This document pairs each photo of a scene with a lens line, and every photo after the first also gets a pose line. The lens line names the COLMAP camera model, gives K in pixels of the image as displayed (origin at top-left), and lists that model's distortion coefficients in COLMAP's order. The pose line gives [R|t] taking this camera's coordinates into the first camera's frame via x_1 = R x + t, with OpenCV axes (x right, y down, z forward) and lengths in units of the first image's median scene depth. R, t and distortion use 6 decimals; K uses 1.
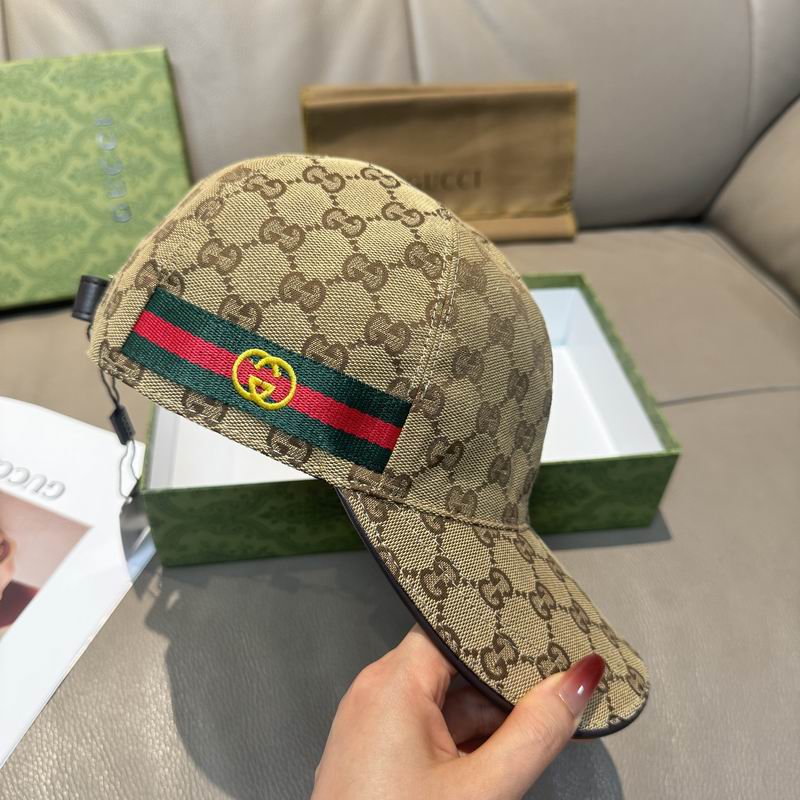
lens RADIAL K [[778.8, 0, 390.1], [0, 778.8, 398.3], [0, 0, 1]] dist [-0.019269, 0.000000]
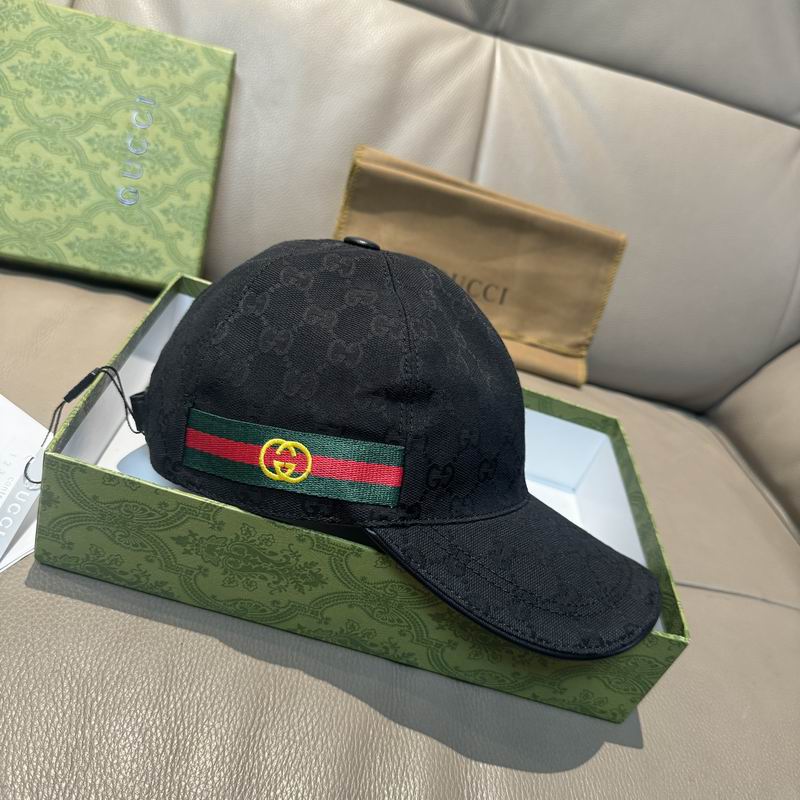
lens RADIAL K [[778.8, 0, 394.7], [0, 778.8, 387.6], [0, 0, 1]] dist [-0.019269, 0.000000]
pose [[0.949080, 0.311947, 0.044010, -0.022850], [-0.299042, 0.936008, -0.185640, 0.044773], [-0.099104, 0.163026, 0.981632, 0.123363]]
